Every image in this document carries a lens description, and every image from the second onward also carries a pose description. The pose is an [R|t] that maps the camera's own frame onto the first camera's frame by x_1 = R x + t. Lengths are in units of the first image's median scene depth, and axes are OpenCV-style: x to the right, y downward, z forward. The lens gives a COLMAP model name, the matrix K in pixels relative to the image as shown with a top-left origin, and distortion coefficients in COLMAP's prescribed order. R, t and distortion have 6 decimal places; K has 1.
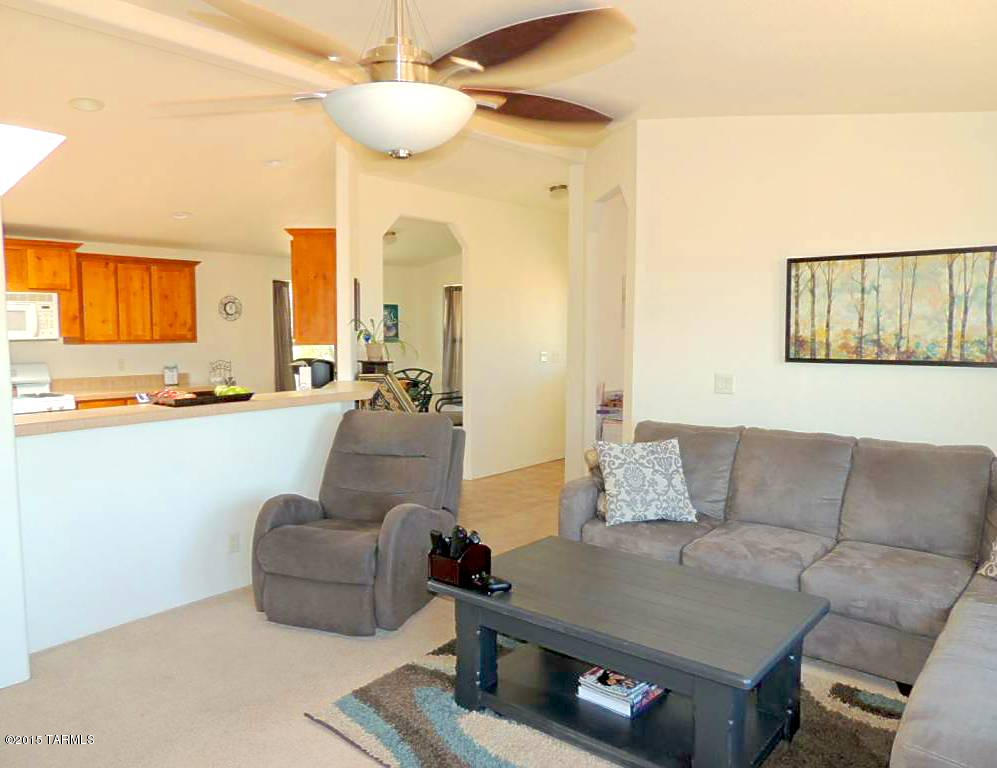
lens RADIAL K [[724.2, 0, 498.9], [0, 724.2, 384.5], [0, 0, 1]] dist [-0.028324, 0.010392]
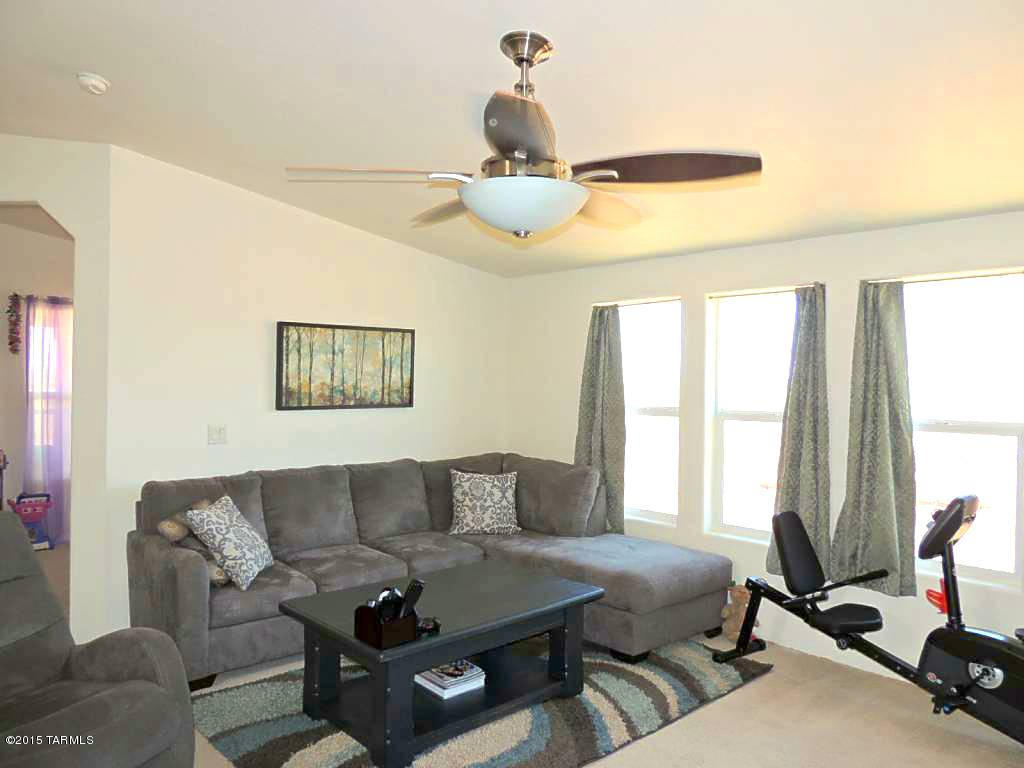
lens RADIAL K [[730.6, 0, 515.8], [0, 730.6, 377.8], [0, 0, 1]] dist [-0.021551, -0.000879]
pose [[0.118696, 0.002072, 0.992928, -0.753730], [0.064485, 0.997871, -0.009791, -0.049818], [-0.990834, 0.065191, 0.118310, 0.510306]]
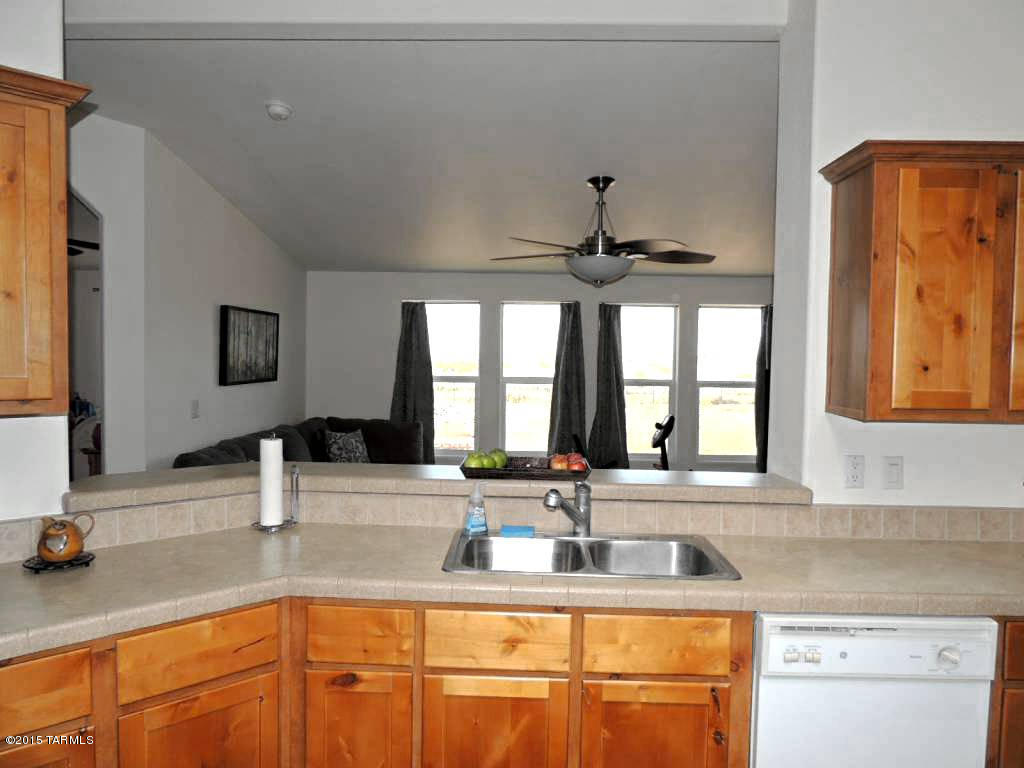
lens RADIAL K [[730.6, 0, 516.1], [0, 730.6, 381.2], [0, 0, 1]] dist [-0.021551, -0.000879]
pose [[-0.614878, -0.031415, 0.787996, -0.996022], [0.047584, 0.995908, 0.076835, -0.120203], [-0.787185, 0.084740, -0.610867, 1.461579]]
